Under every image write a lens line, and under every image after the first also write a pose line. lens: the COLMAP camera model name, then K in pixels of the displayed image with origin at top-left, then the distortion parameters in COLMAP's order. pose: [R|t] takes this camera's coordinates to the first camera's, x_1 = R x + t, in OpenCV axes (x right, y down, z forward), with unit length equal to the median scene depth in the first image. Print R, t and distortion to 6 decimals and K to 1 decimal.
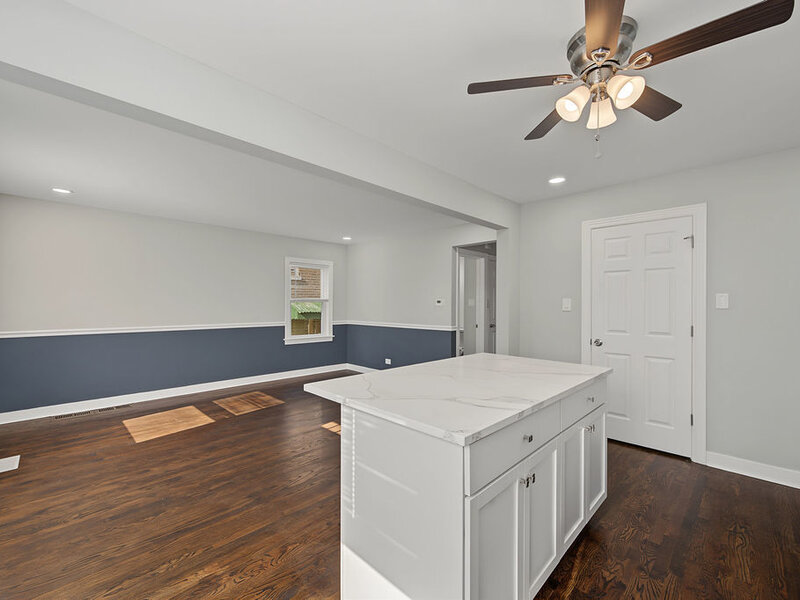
lens RADIAL K [[354.9, 0, 399.7], [0, 354.9, 304.4], [0, 0, 1]] dist [0.004350, 0.000292]
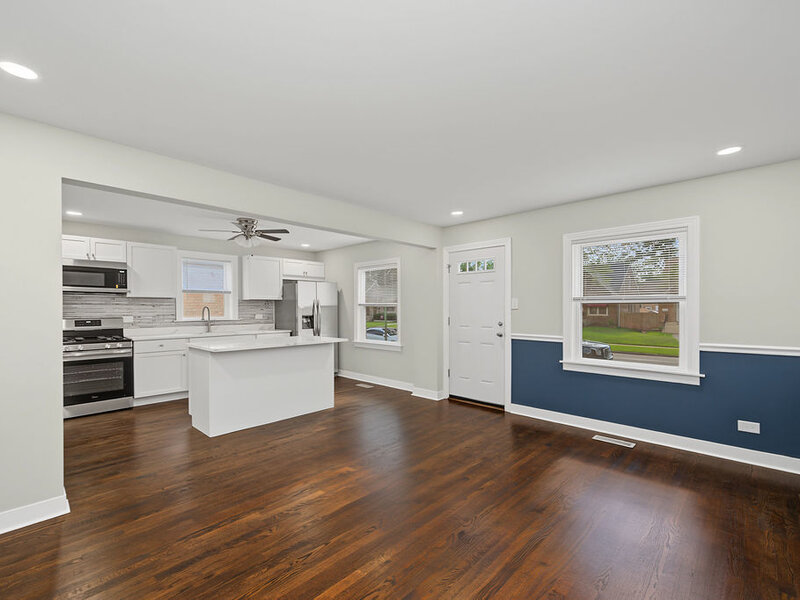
lens RADIAL K [[361.0, 0, 399.8], [0, 361.0, 308.7], [0, 0, 1]] dist [0.000420, -0.000476]
pose [[-0.999655, 0.000917, -0.026268, -0.280772], [0.000721, 0.999972, 0.007474, -0.005085], [0.026274, 0.007453, -0.999627, 1.755221]]
